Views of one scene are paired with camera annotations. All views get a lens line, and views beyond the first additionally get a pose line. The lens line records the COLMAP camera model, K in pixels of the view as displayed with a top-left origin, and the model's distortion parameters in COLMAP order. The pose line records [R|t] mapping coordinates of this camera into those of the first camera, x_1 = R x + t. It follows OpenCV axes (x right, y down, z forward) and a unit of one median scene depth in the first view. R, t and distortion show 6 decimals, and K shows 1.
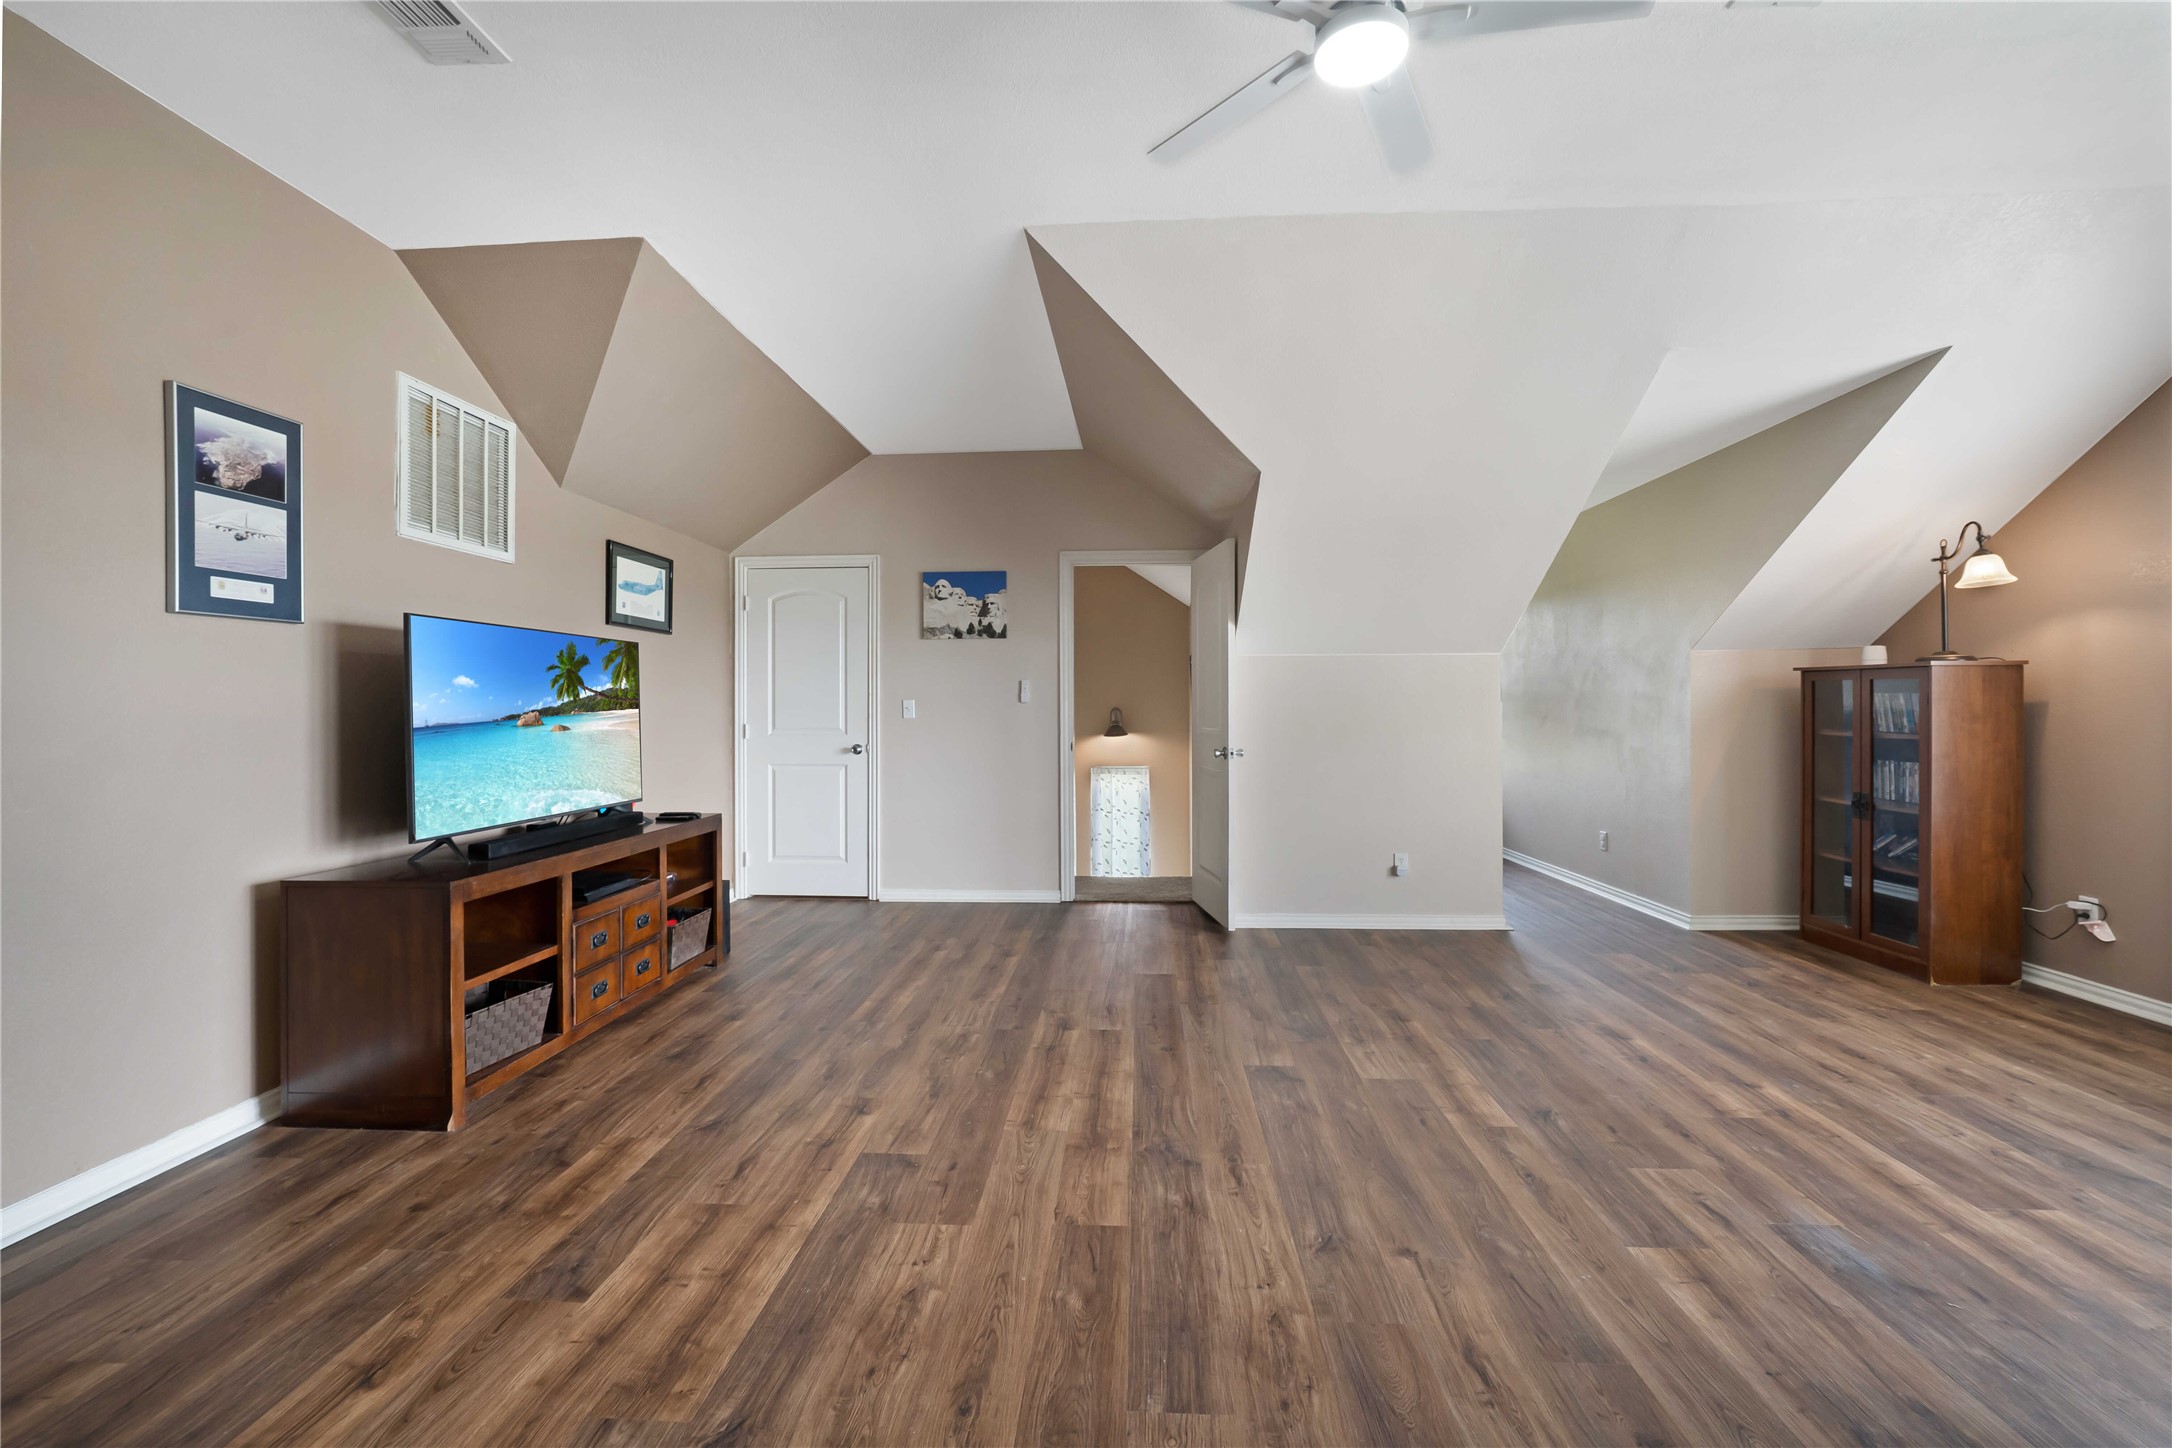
lens RADIAL K [[895.7, 0, 1086.0], [0, 895.7, 724.0], [0, 0, 1]] dist [-0.008493, 0.000216]
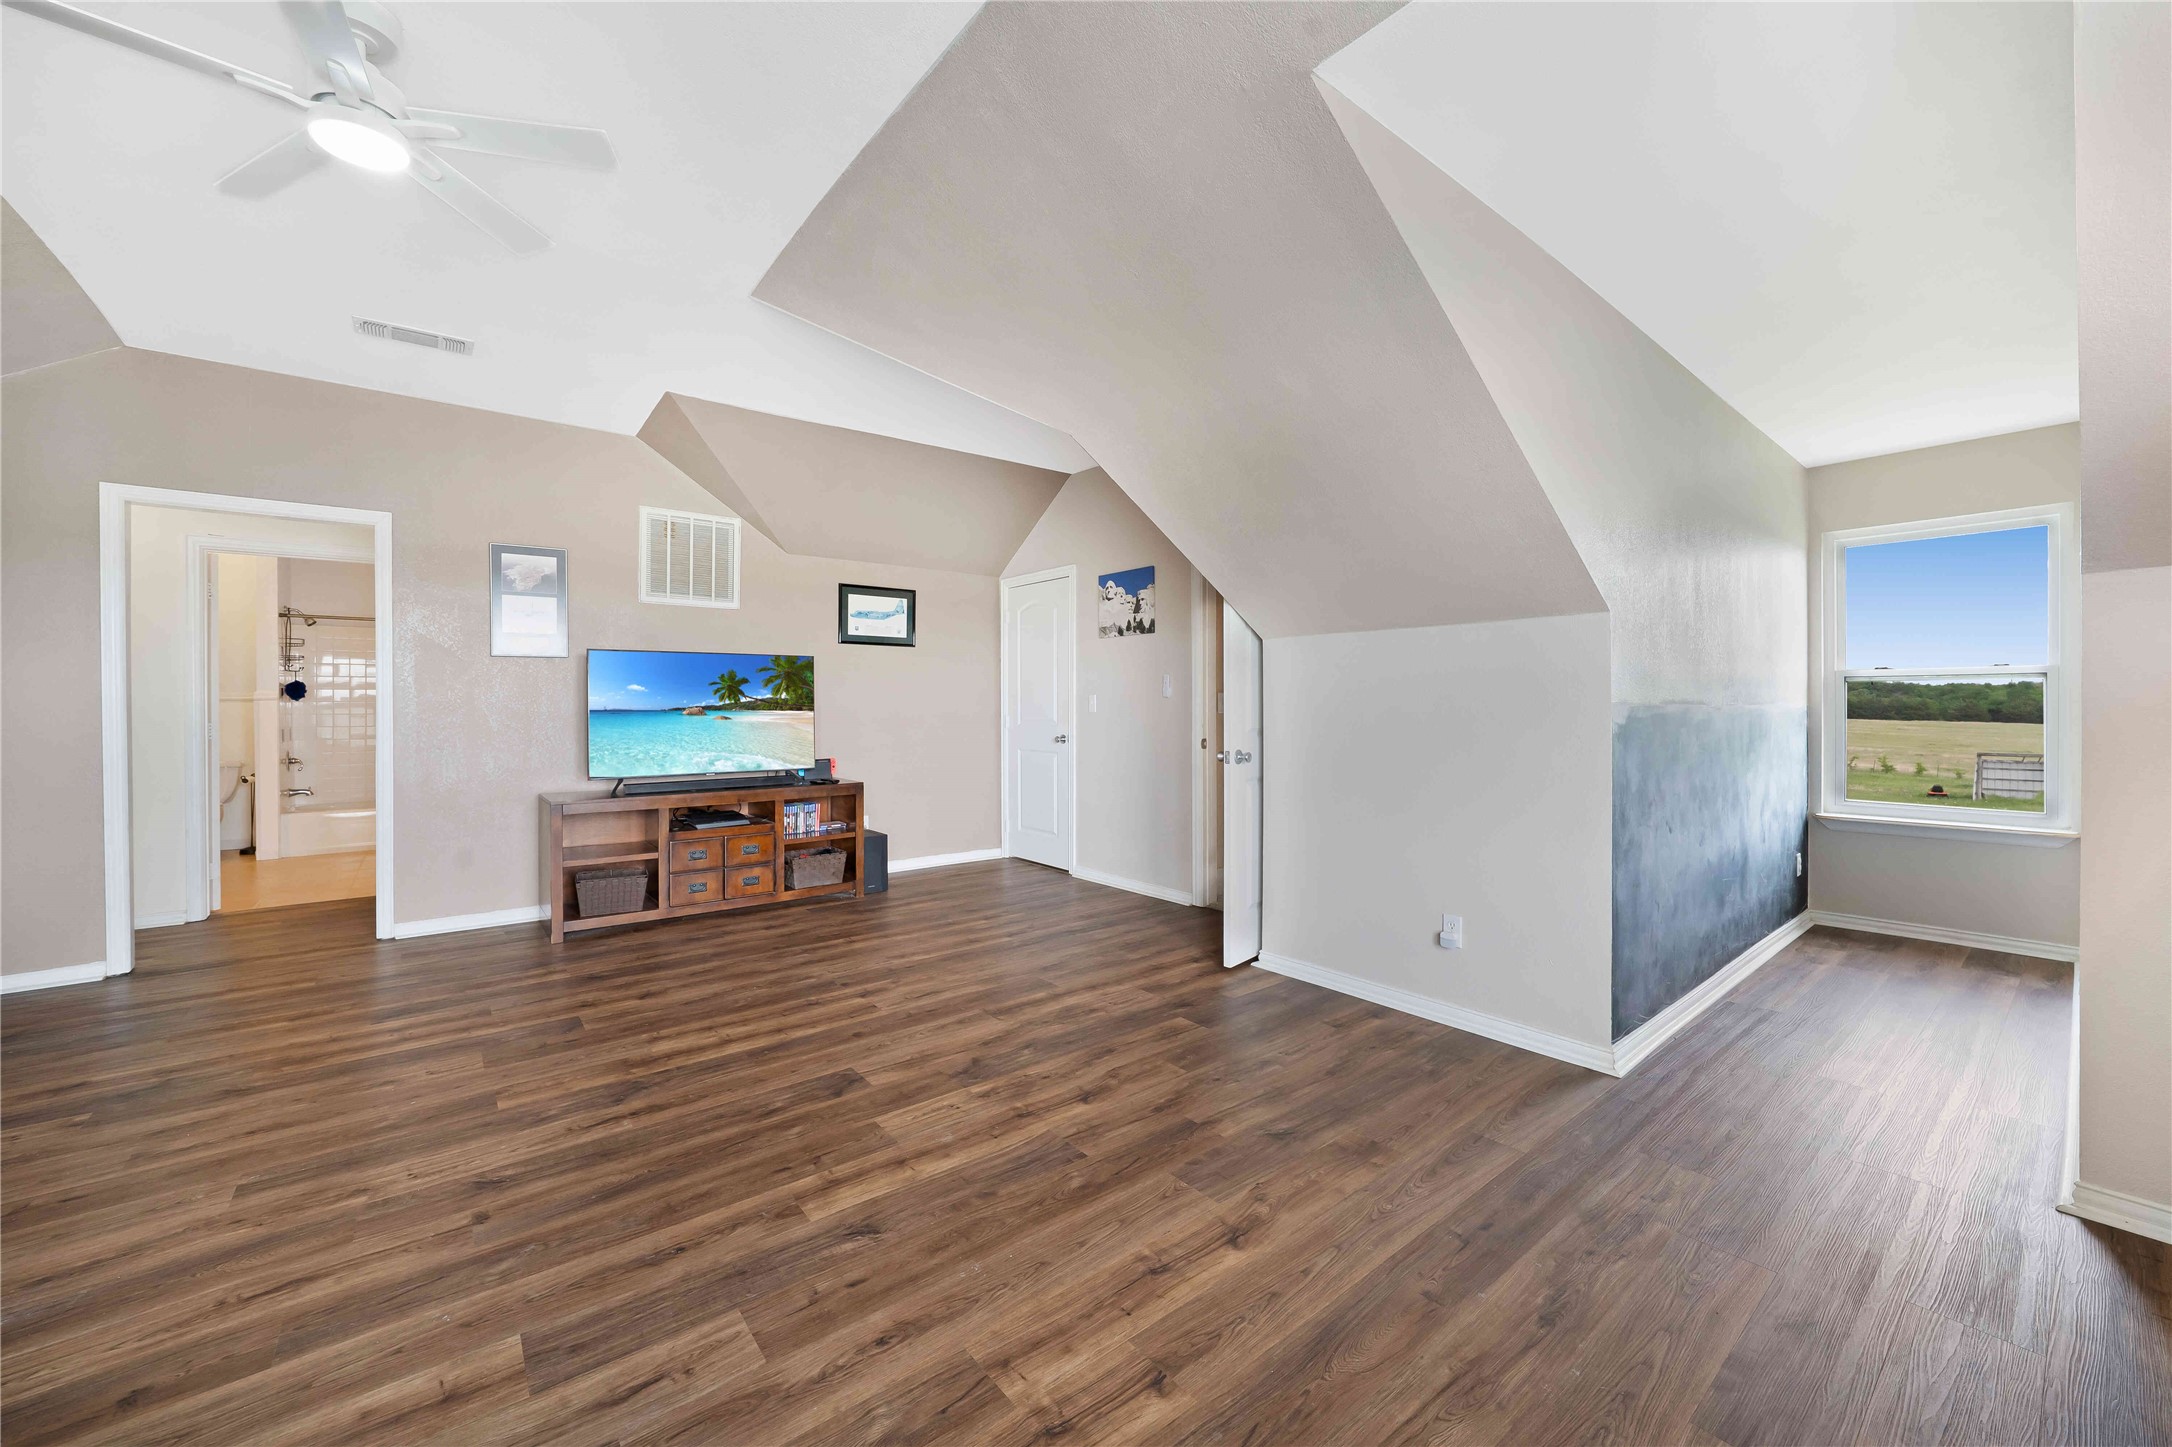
lens RADIAL K [[848.0, 0, 1086.0], [0, 848.0, 723.5], [0, 0, 1]] dist [-0.017159, 0.006006]
pose [[0.660894, 0.019262, -0.750232, 0.968520], [-0.013609, 0.999814, 0.013681, -0.011553], [0.750356, 0.001168, 0.661033, 0.542736]]
